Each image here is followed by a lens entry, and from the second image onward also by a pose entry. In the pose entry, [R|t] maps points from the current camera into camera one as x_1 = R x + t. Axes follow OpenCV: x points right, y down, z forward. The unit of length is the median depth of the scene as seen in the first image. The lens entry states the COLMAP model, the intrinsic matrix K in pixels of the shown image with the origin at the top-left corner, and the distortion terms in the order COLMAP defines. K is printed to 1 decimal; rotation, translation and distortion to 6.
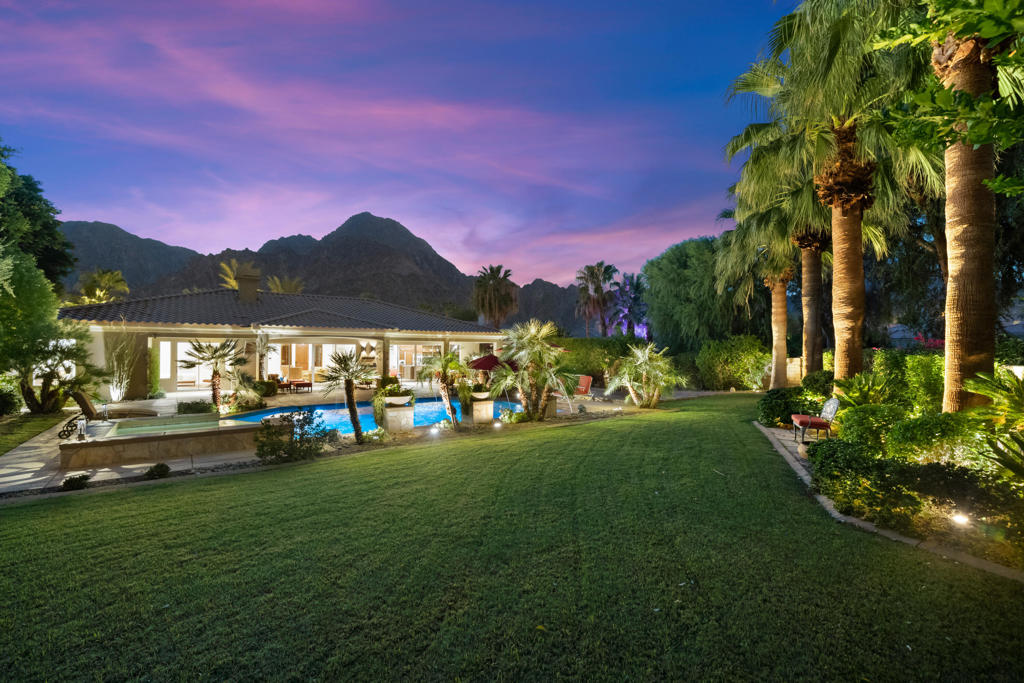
lens RADIAL K [[446.0, 0, 514.0], [0, 446.0, 345.5], [0, 0, 1]] dist [0.001874, 0.000347]
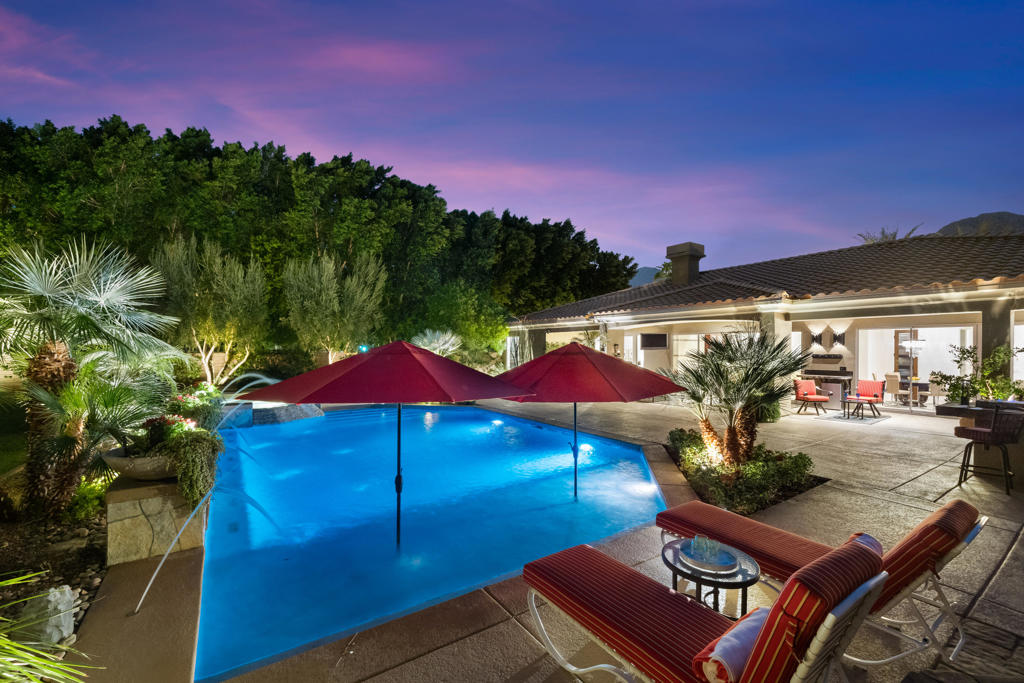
lens RADIAL K [[420.8, 0, 502.2], [0, 420.8, 353.2], [0, 0, 1]] dist [-0.002122, -0.000387]
pose [[-0.050060, 0.007645, -0.998717, 0.198139], [0.010091, 0.999924, 0.007149, 0.018845], [0.998695, -0.009720, -0.050134, 0.743276]]
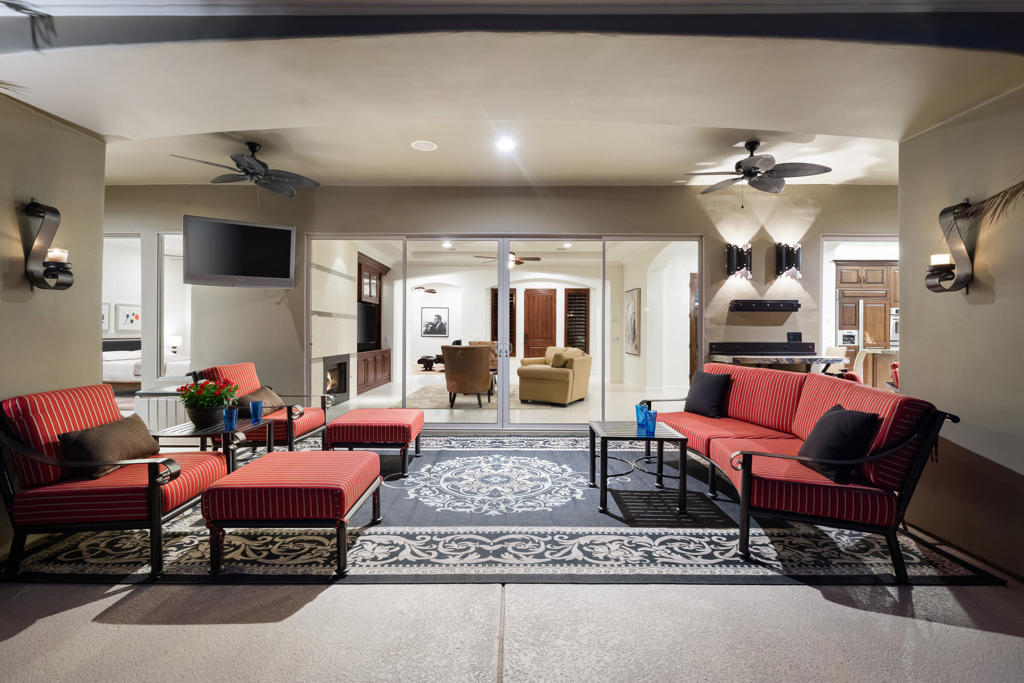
lens RADIAL K [[487.3, 0, 507.4], [0, 487.3, 335.9], [0, 0, 1]] dist [0.000259, 0.000160]
pose [[0.800520, 0.004624, -0.599289, -0.328117], [0.004151, 0.999903, 0.013260, 0.042784], [0.599292, -0.013102, 0.800423, 0.867355]]
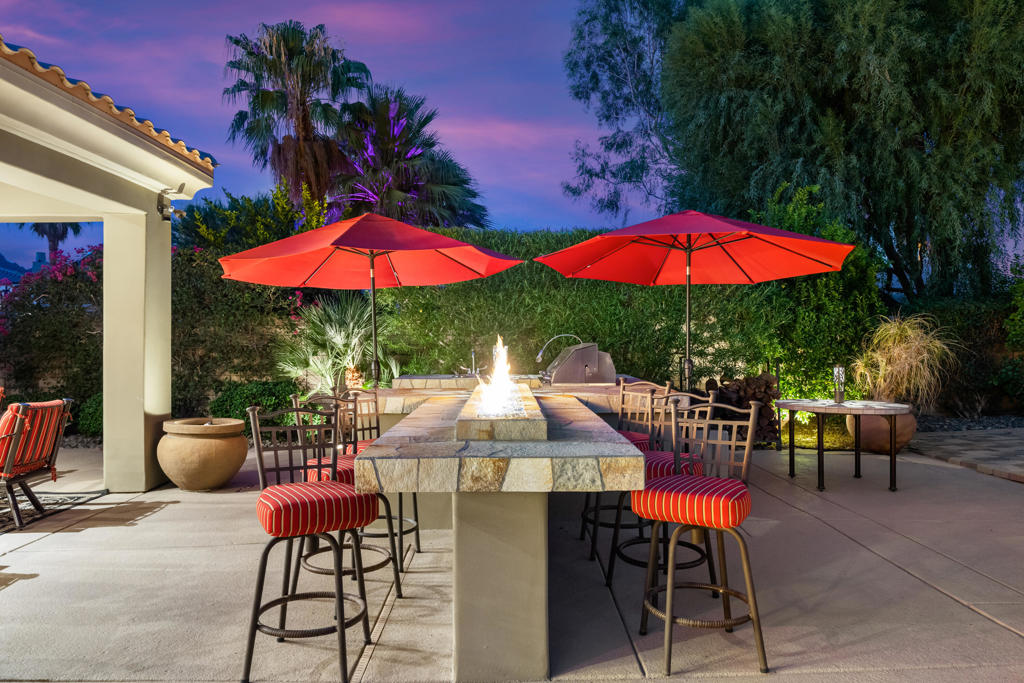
lens RADIAL K [[689.7, 0, 509.9], [0, 689.7, 337.3], [0, 0, 1]] dist [0.001437, 0.000558]
pose [[0.589242, -0.006081, 0.807933, -0.179683], [-0.000865, 0.999966, 0.008157, 0.037054], [-0.807956, -0.005505, 0.589217, 0.960999]]
